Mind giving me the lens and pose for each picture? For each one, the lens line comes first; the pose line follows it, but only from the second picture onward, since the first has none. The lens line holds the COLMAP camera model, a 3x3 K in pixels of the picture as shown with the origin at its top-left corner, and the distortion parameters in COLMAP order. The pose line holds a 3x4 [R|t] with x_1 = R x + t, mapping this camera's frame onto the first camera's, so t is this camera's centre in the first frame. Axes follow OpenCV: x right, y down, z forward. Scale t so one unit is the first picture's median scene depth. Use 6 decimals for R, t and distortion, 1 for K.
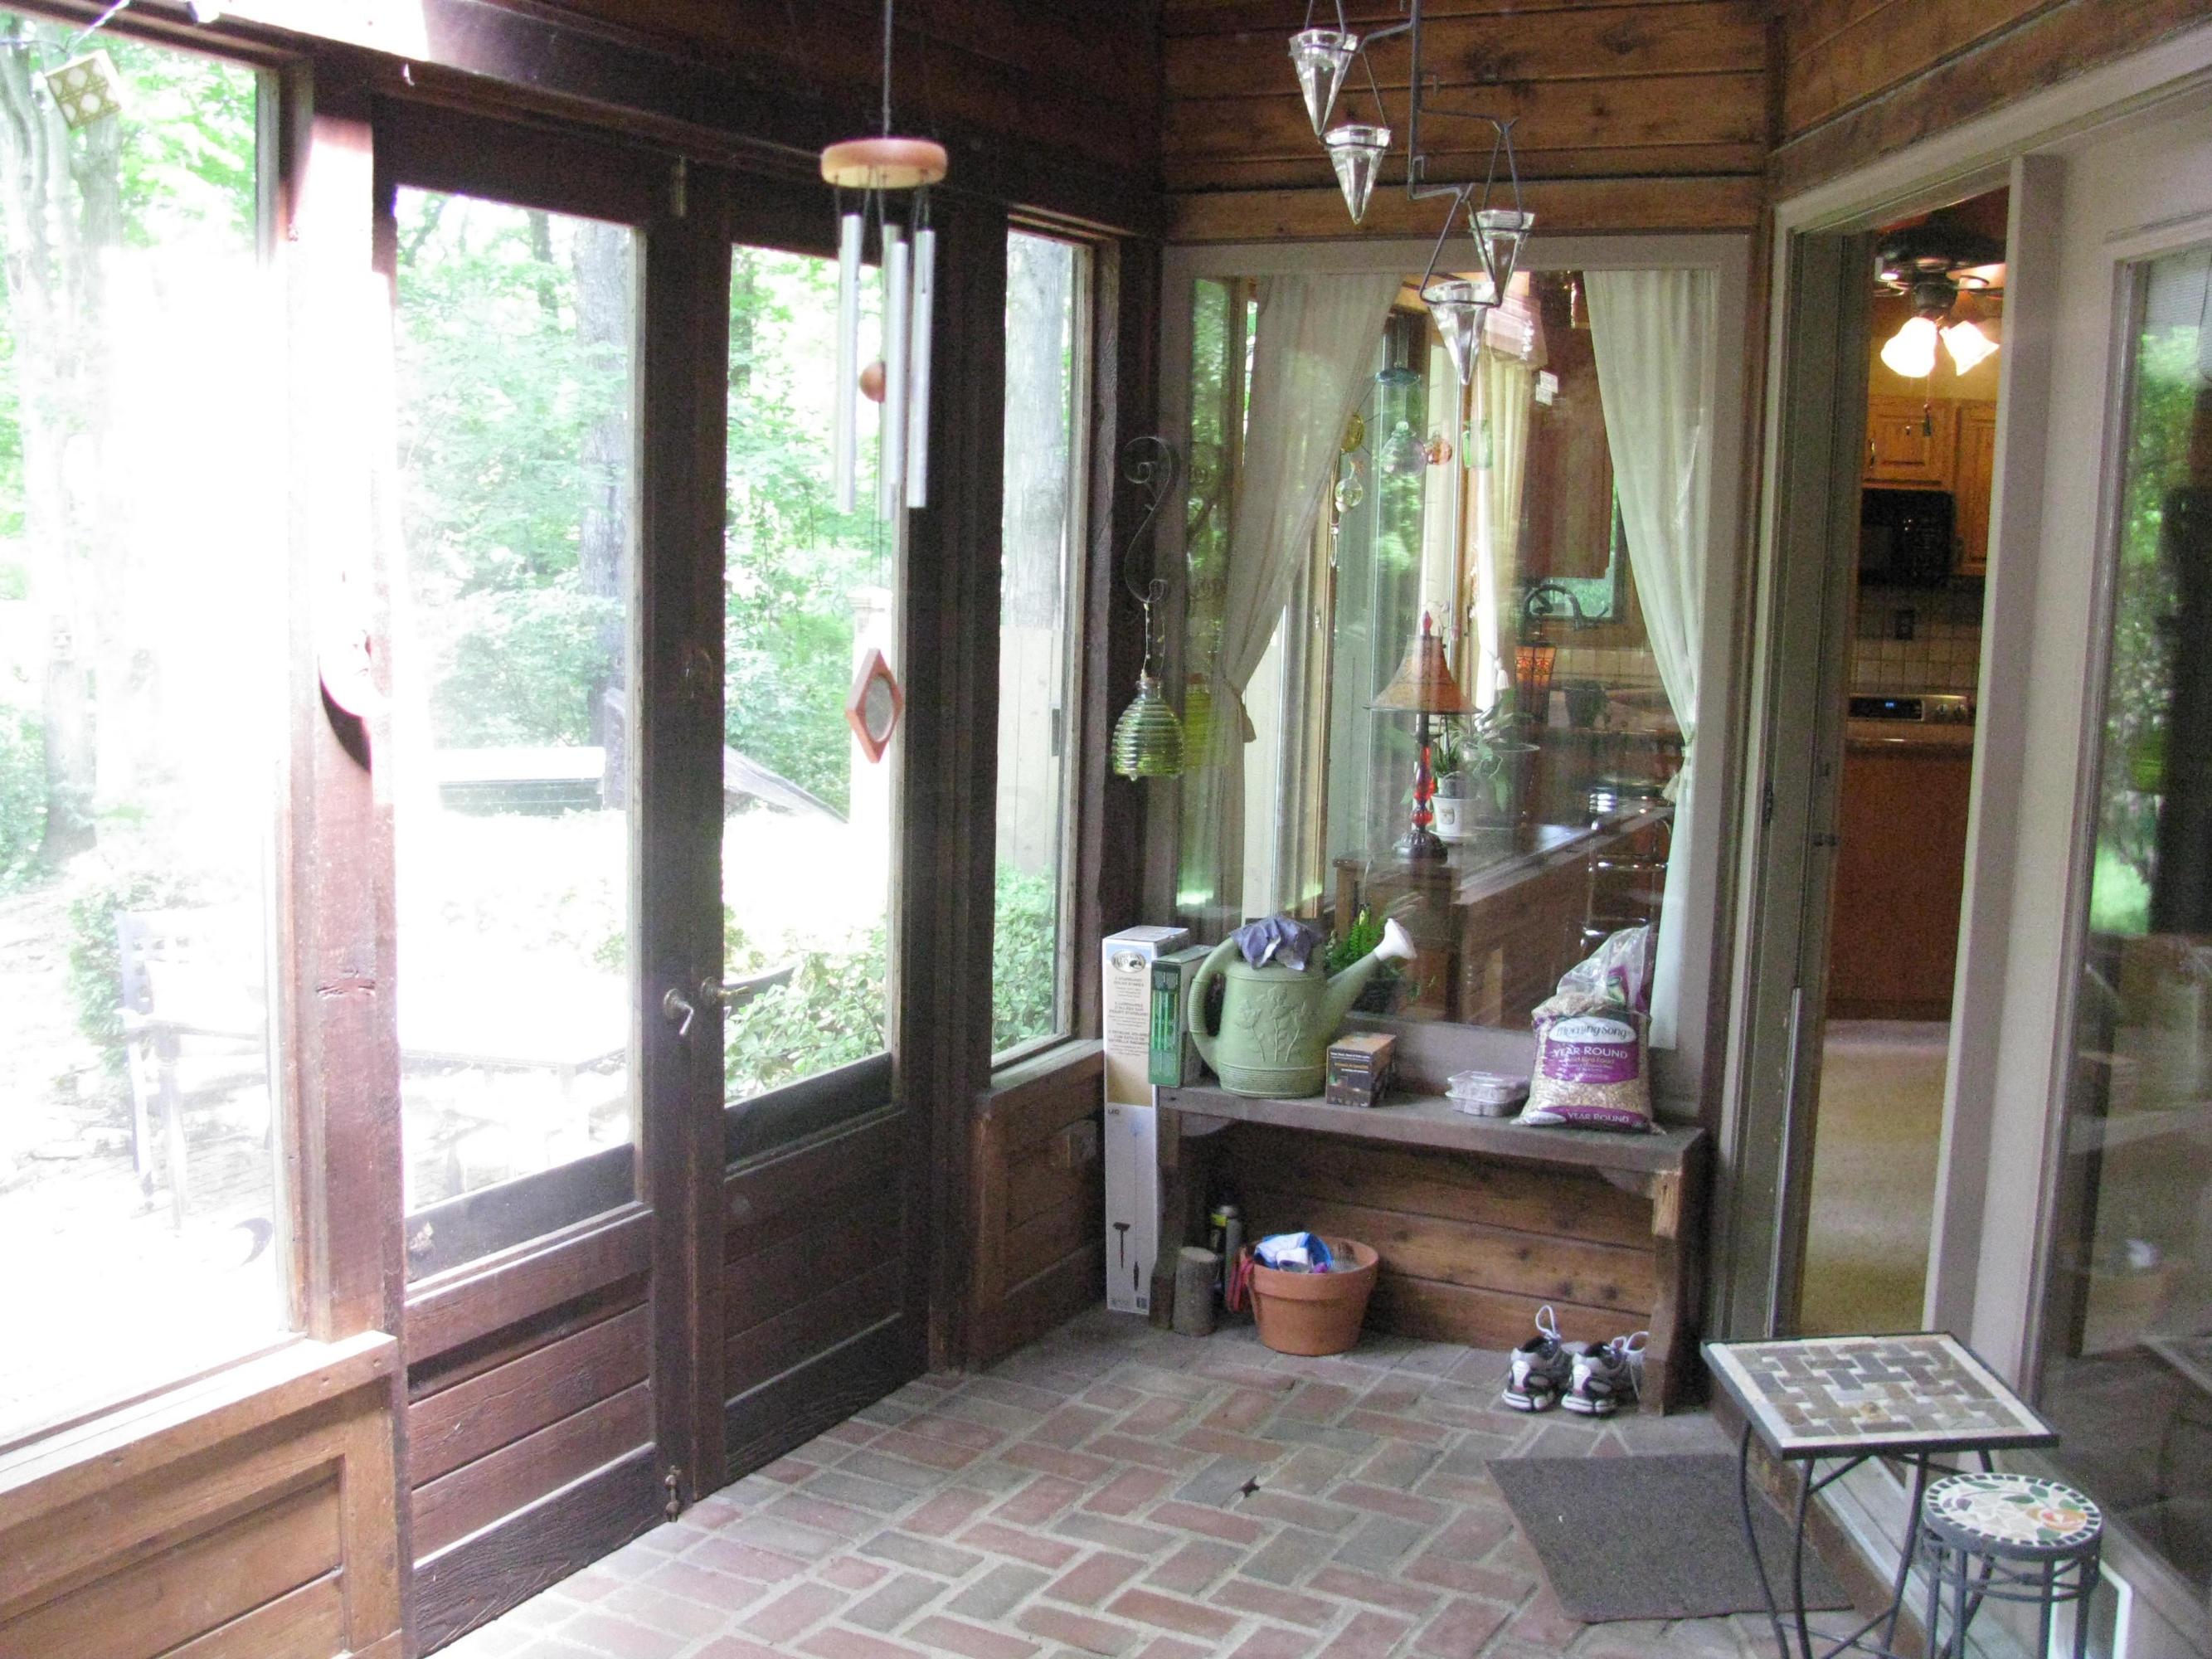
lens RADIAL K [[2317.2, 0, 1104.9], [0, 2317.2, 829.0], [0, 0, 1]] dist [-0.139280, 0.000000]
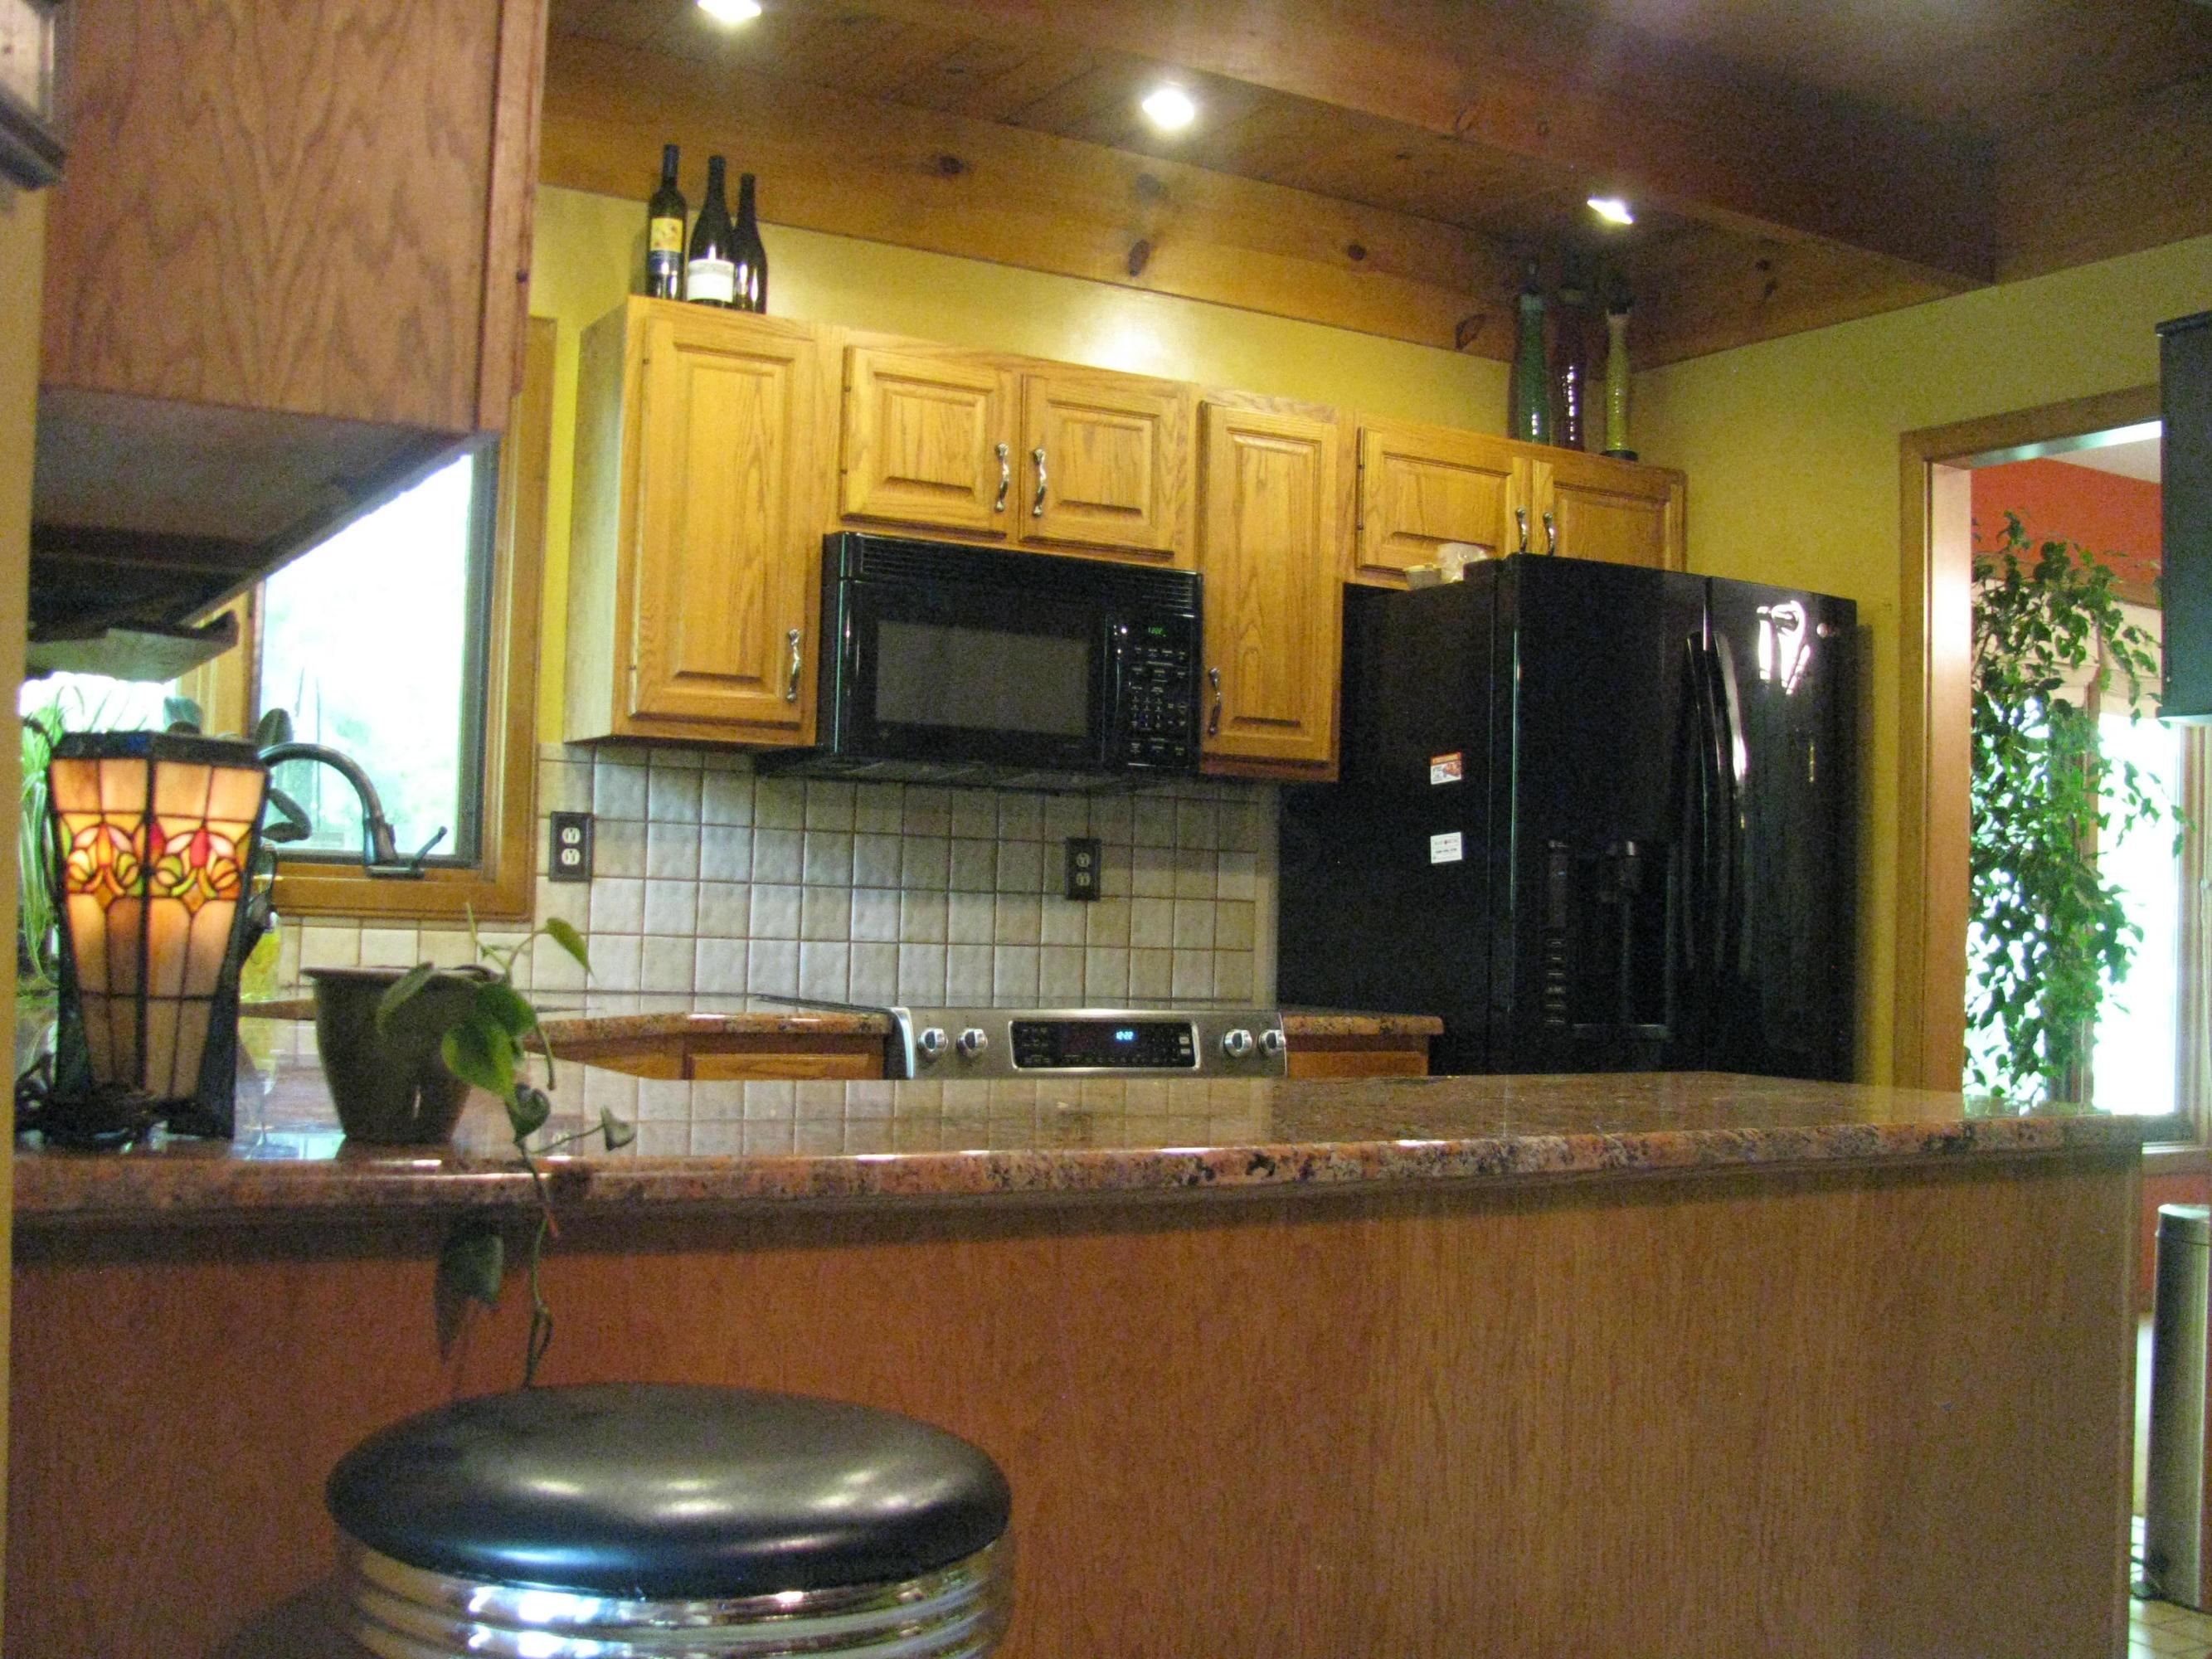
lens RADIAL K [[2317.2, 0, 1091.4], [0, 2317.2, 787.3], [0, 0, 1]] dist [-0.139280, 0.000000]
pose [[0.874312, 0.022884, 0.484825, 0.124313], [0.062484, 0.985269, -0.159186, -0.030986], [-0.481326, 0.169472, 0.860003, 0.606802]]
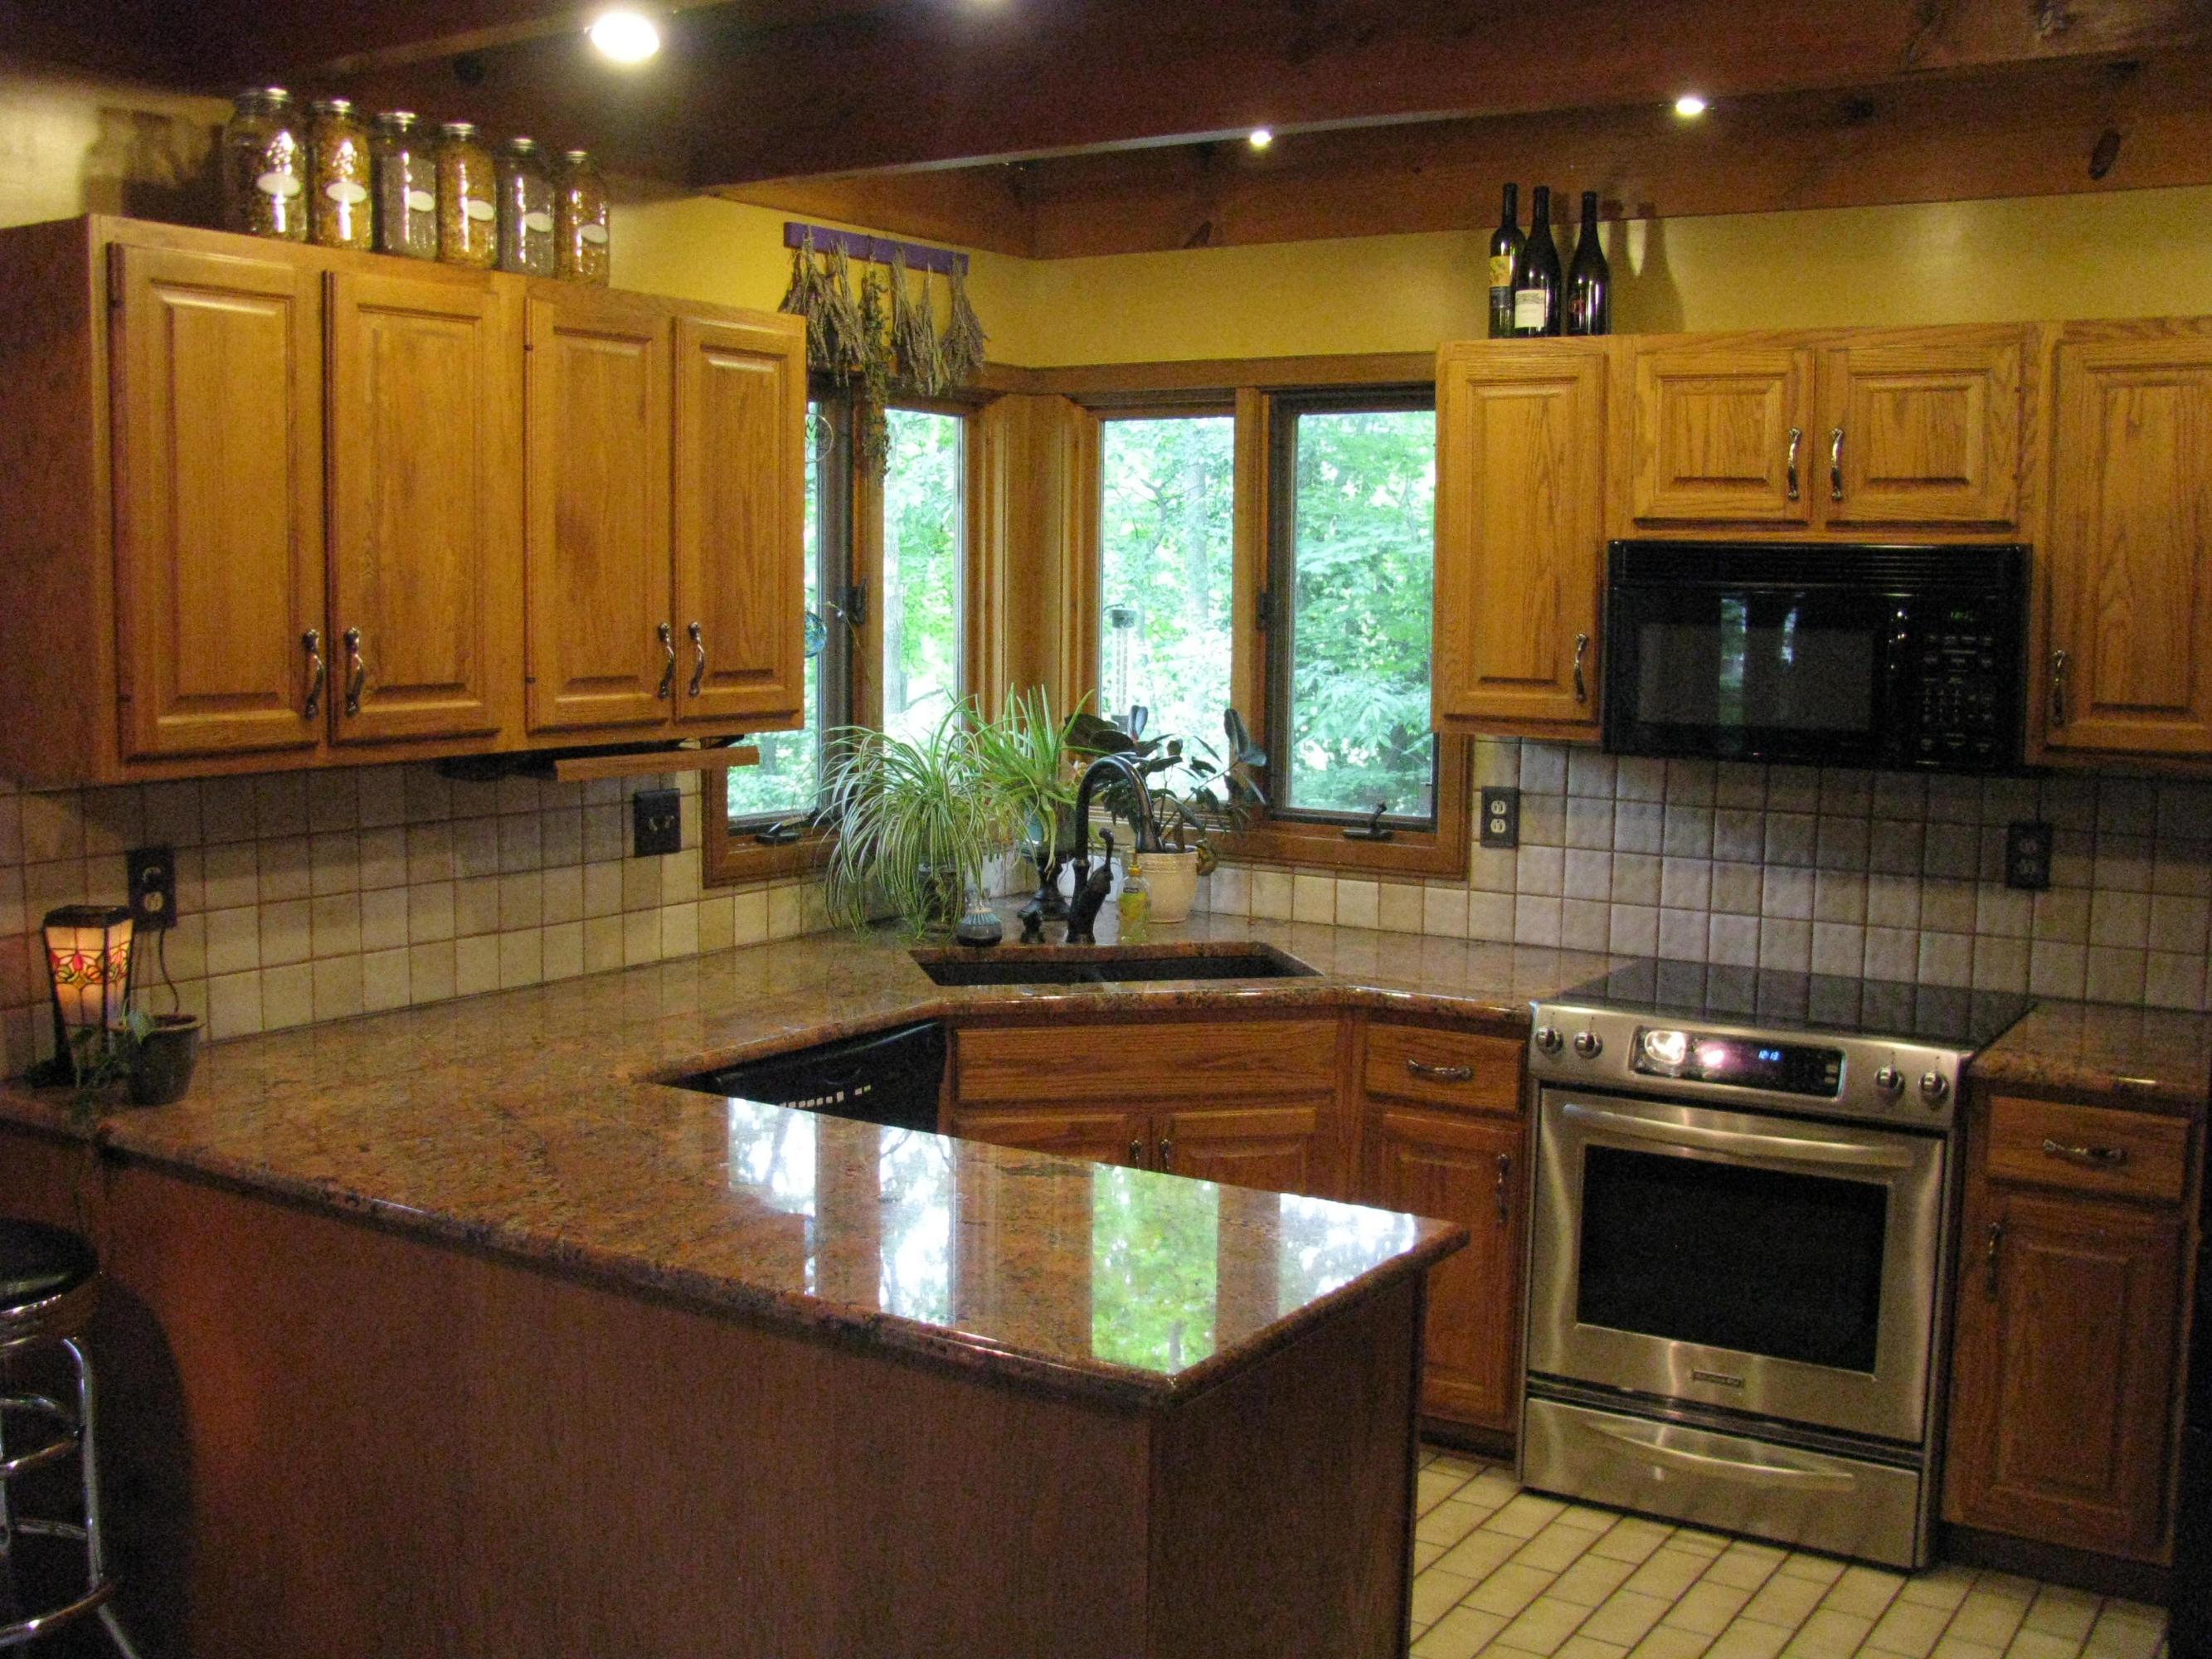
lens RADIAL K [[2317.2, 0, 1121.1], [0, 2317.2, 831.4], [0, 0, 1]] dist [-0.139280, 0.000000]
pose [[0.834404, 0.041219, -0.549611, 0.463900], [-0.063883, 0.997711, -0.022161, -0.076963], [0.547439, 0.053602, 0.835127, 0.566421]]
